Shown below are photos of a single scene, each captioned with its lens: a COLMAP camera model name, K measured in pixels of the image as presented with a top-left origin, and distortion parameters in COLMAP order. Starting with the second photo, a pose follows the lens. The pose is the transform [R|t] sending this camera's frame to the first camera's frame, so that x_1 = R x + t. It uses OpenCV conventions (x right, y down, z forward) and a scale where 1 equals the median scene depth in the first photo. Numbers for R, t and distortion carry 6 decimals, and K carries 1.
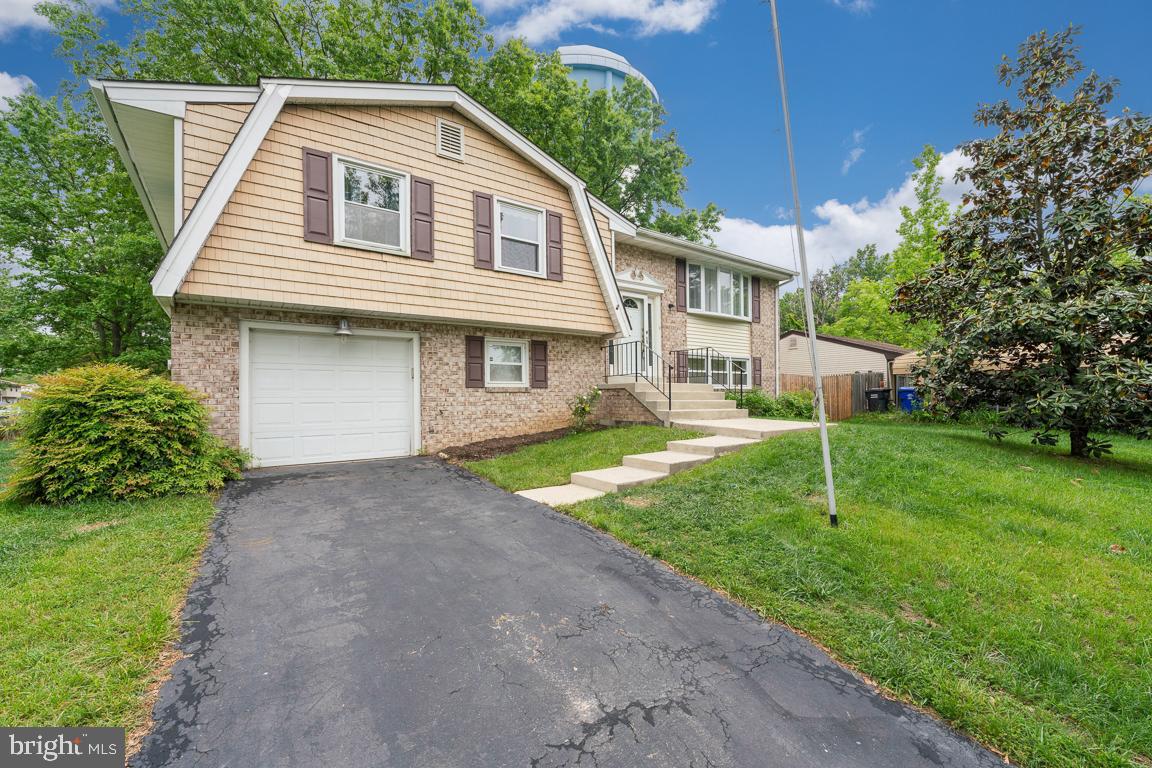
lens RADIAL K [[476.4, 0, 571.5], [0, 476.4, 382.9], [0, 0, 1]] dist [-0.000377, -0.000555]
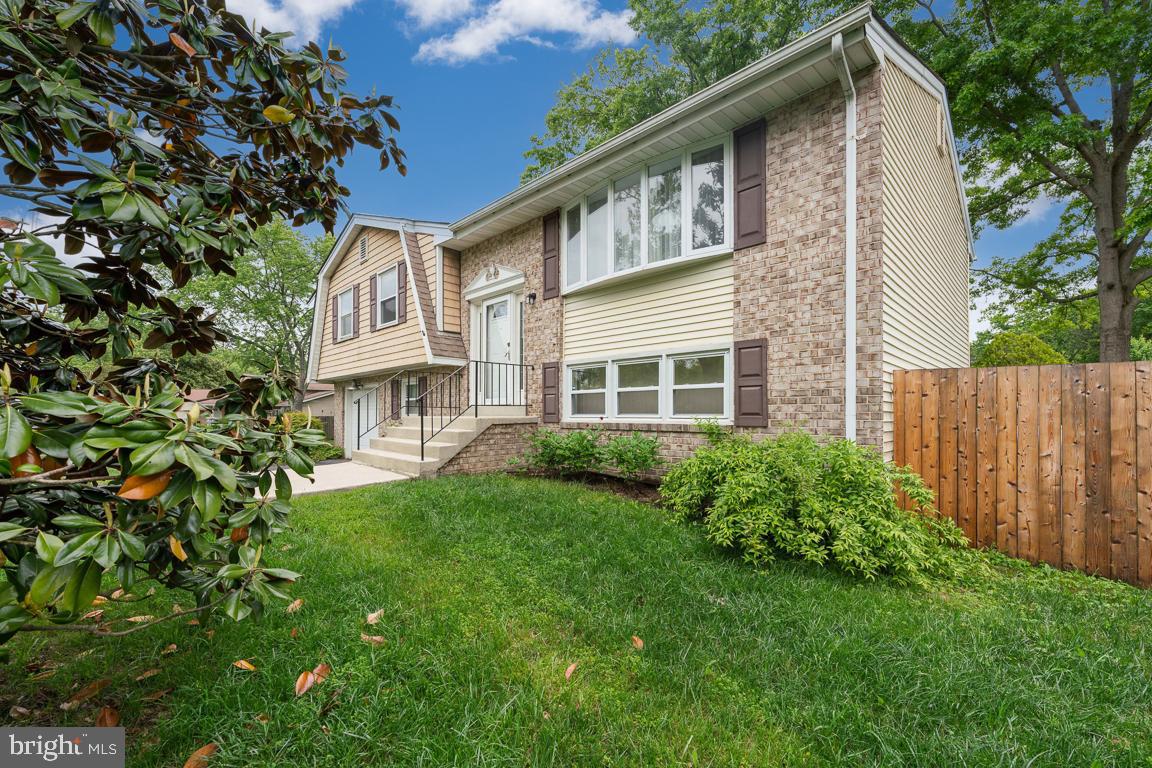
lens RADIAL K [[473.5, 0, 571.1], [0, 473.5, 412.8], [0, 0, 1]] dist [-0.001175, -0.000143]
pose [[0.161236, -0.003028, -0.986911, 1.134439], [0.020077, 0.999798, 0.000212, 0.000494], [0.986712, -0.019848, 0.161264, 1.239788]]
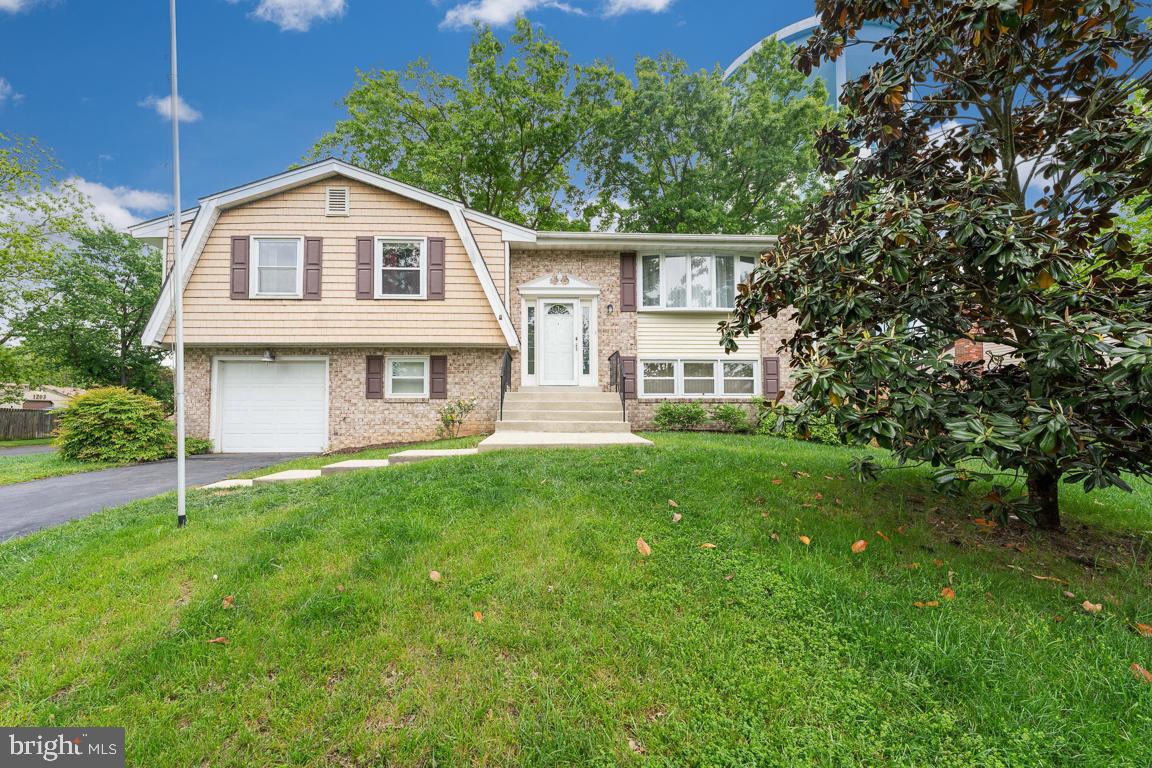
lens RADIAL K [[476.4, 0, 571.5], [0, 476.4, 382.9], [0, 0, 1]] dist [-0.000377, -0.000555]
pose [[0.829541, -0.023398, -0.557955, 0.850854], [0.010491, 0.999598, -0.026321, 0.006674], [0.558347, 0.015981, 0.829454, 0.282484]]
